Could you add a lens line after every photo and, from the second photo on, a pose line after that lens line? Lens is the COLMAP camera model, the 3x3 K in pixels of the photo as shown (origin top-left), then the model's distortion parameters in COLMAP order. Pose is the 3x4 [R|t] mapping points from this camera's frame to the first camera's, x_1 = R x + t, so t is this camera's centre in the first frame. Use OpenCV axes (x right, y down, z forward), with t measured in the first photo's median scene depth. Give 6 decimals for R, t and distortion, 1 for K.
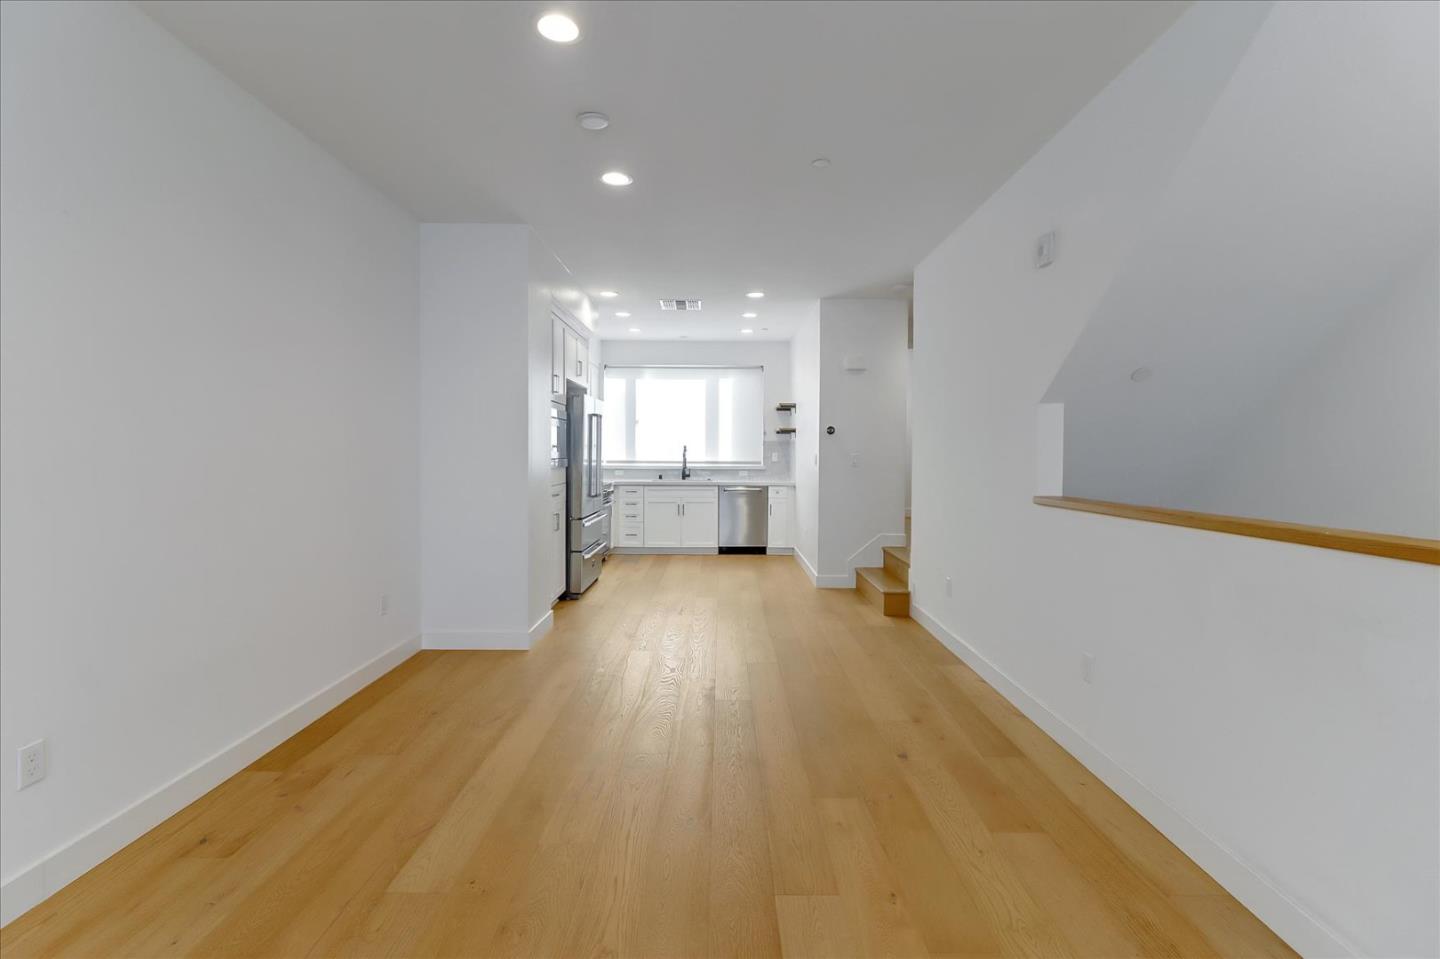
lens RADIAL K [[666.1, 0, 724.2], [0, 666.1, 463.5], [0, 0, 1]] dist [0.000037, -0.000030]
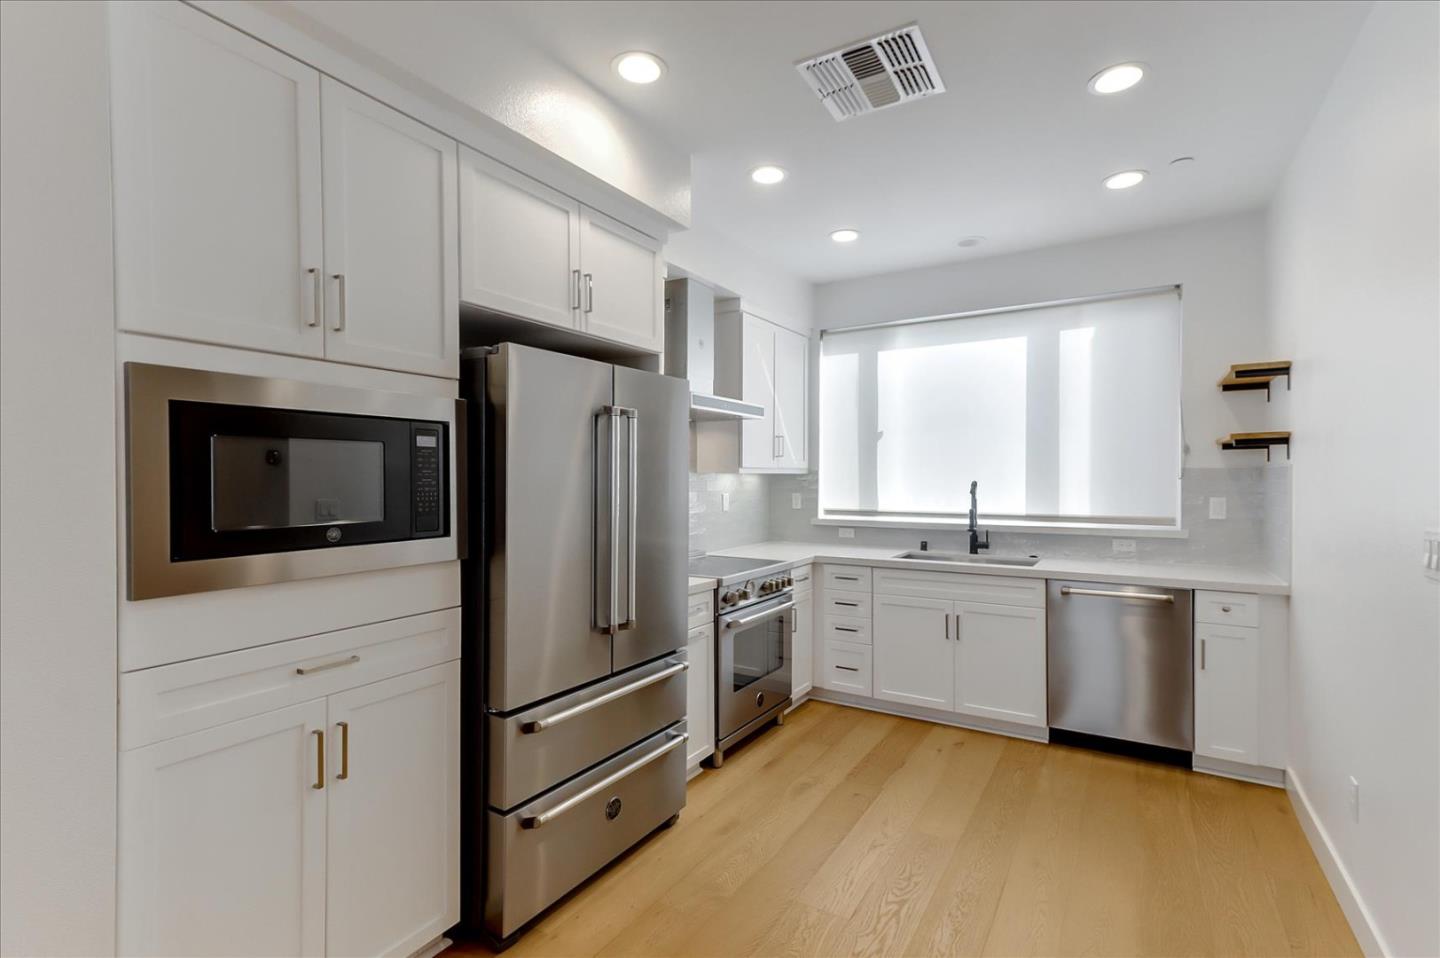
lens RADIAL K [[682.7, 0, 720.0], [0, 682.7, 479.0], [0, 0, 1]] dist [0.021226, 0.000240]
pose [[0.848407, -0.005725, -0.529314, 0.043864], [-0.002296, 0.999892, -0.014494, -0.021359], [0.529340, 0.013512, 0.848302, 0.510867]]
